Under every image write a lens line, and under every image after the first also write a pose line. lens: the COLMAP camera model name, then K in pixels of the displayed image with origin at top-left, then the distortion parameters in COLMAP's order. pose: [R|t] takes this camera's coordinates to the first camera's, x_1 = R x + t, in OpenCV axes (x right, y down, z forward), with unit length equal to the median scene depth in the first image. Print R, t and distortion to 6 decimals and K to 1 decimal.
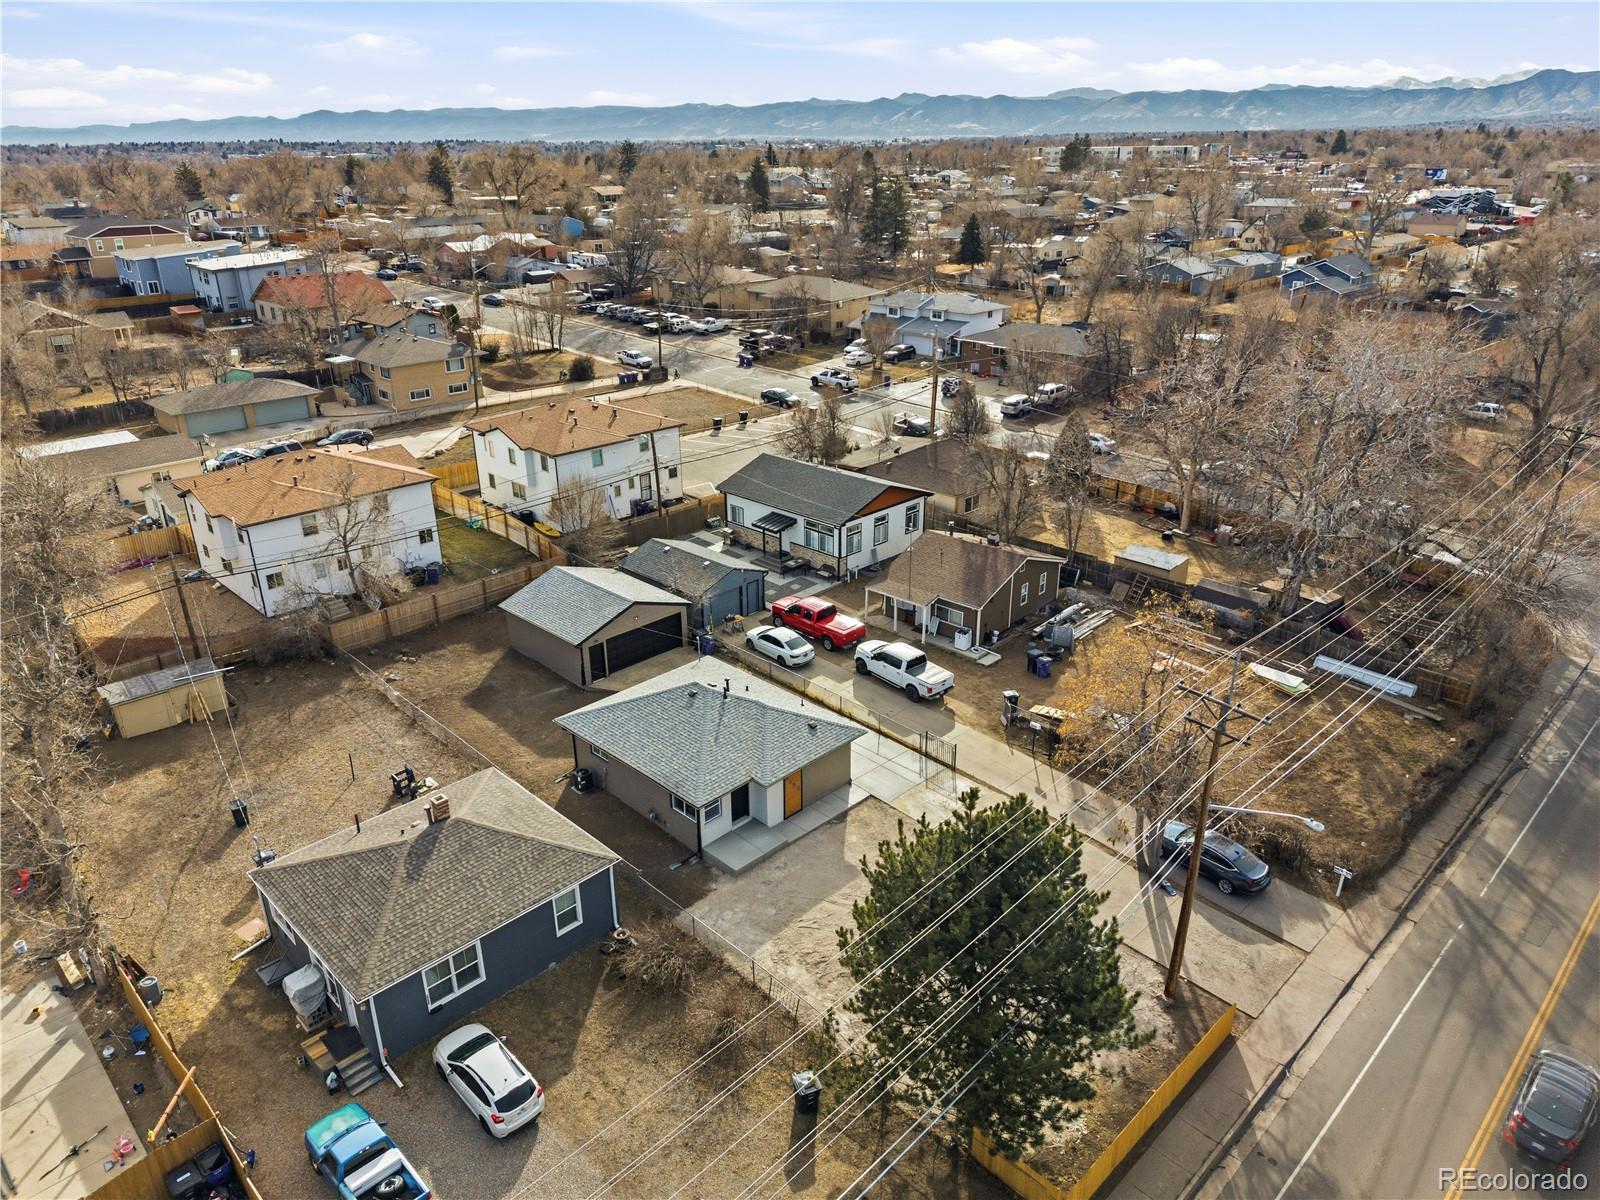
lens RADIAL K [[1074.9, 0, 806.2], [0, 1074.9, 599.1], [0, 0, 1]] dist [0.049512, -0.057385]
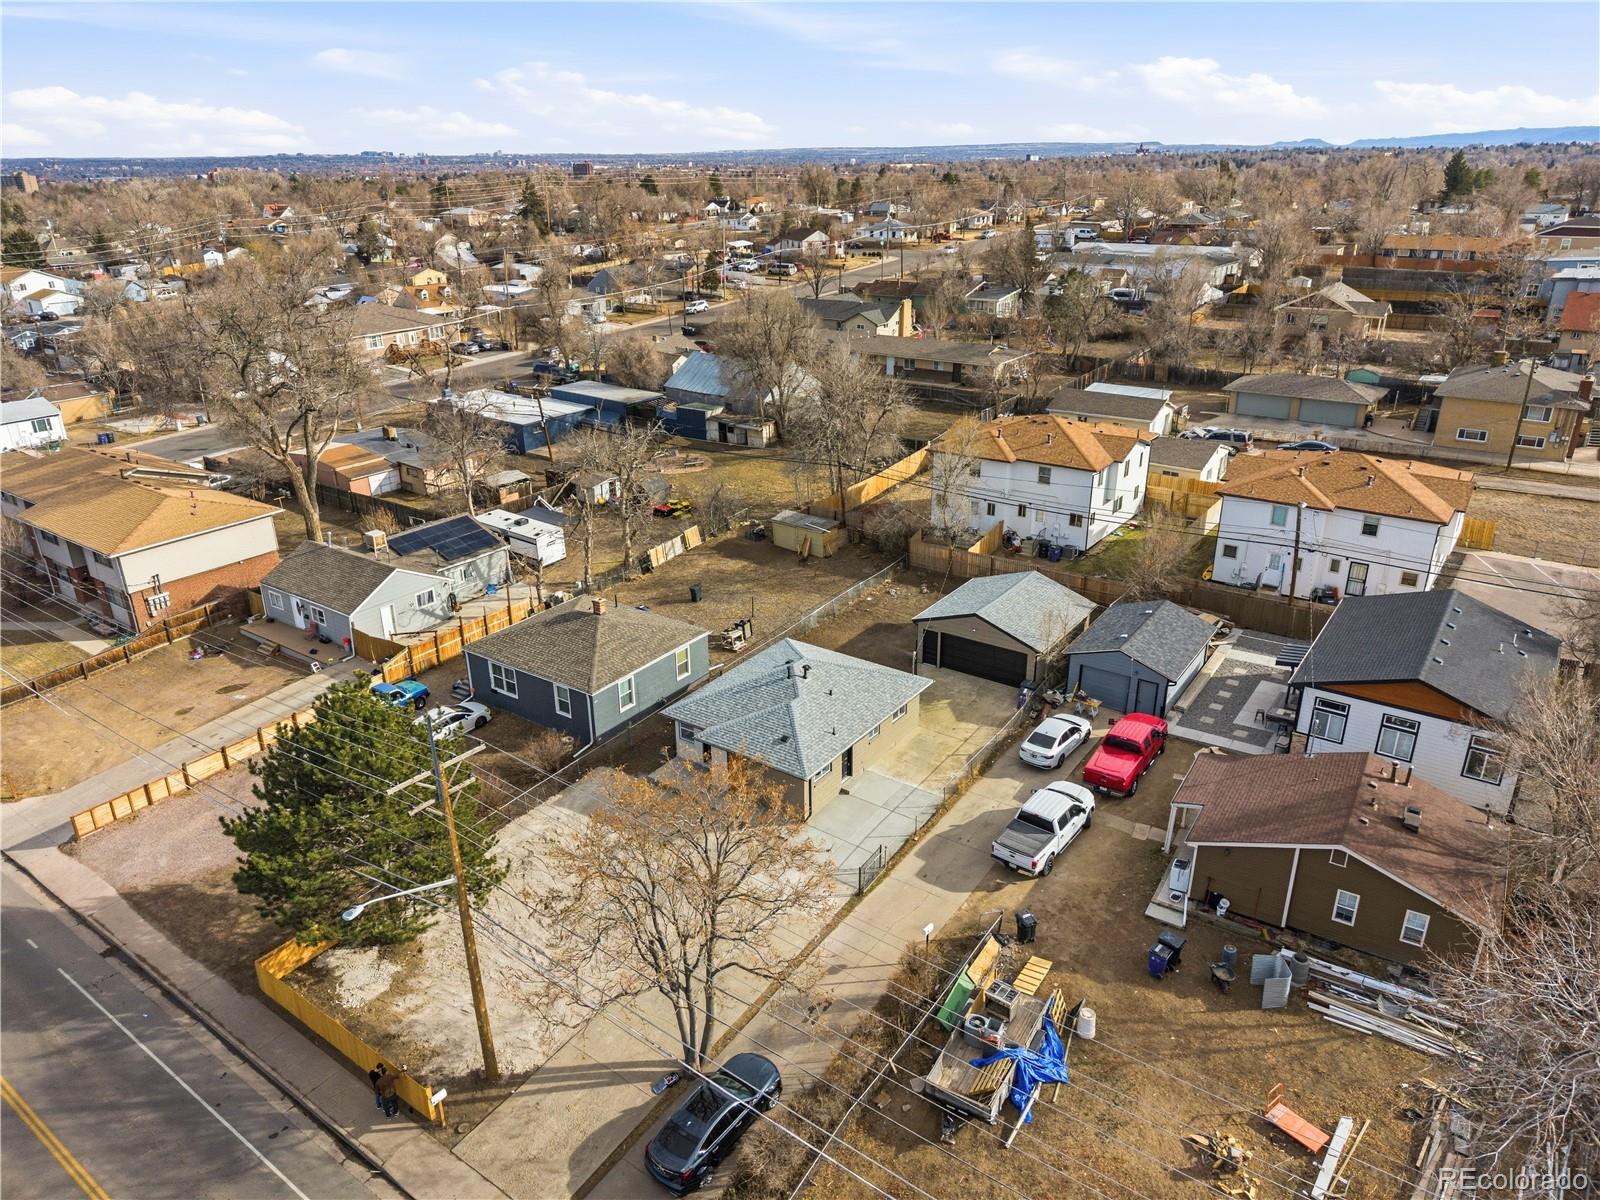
lens RADIAL K [[1074.9, 0, 806.2], [0, 1074.9, 599.1], [0, 0, 1]] dist [0.049512, -0.057385]
pose [[0.155946, 0.380119, -0.911696, 0.985022], [-0.372381, 0.877511, 0.302170, -0.346237], [0.914884, 0.292376, 0.278393, 0.797973]]
